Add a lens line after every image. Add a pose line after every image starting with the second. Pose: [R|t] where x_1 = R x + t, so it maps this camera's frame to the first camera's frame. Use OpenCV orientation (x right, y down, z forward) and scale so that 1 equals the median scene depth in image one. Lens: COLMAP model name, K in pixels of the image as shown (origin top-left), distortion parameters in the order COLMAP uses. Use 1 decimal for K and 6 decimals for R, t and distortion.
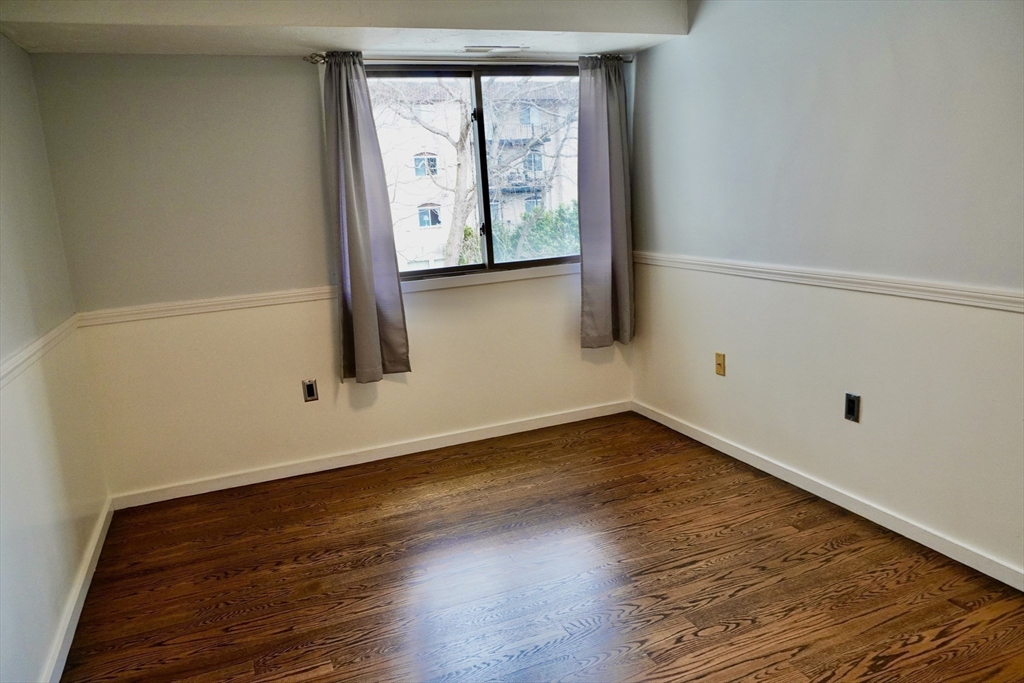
lens RADIAL K [[729.9, 0, 511.8], [0, 729.9, 344.0], [0, 0, 1]] dist [-0.027283, 0.009635]
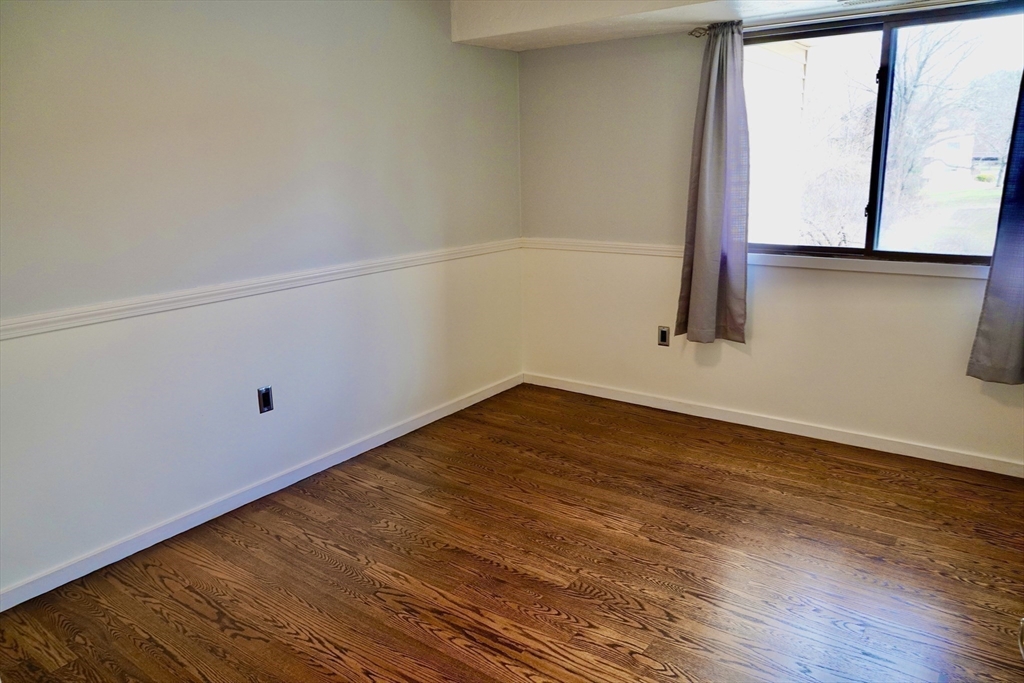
lens RADIAL K [[729.9, 0, 510.6], [0, 729.9, 344.7], [0, 0, 1]] dist [-0.027283, 0.009635]
pose [[0.516731, 0.257306, -0.816568, 0.521386], [-0.186891, 0.964668, 0.185708, -0.087781], [0.835501, 0.056648, 0.546562, 0.193418]]
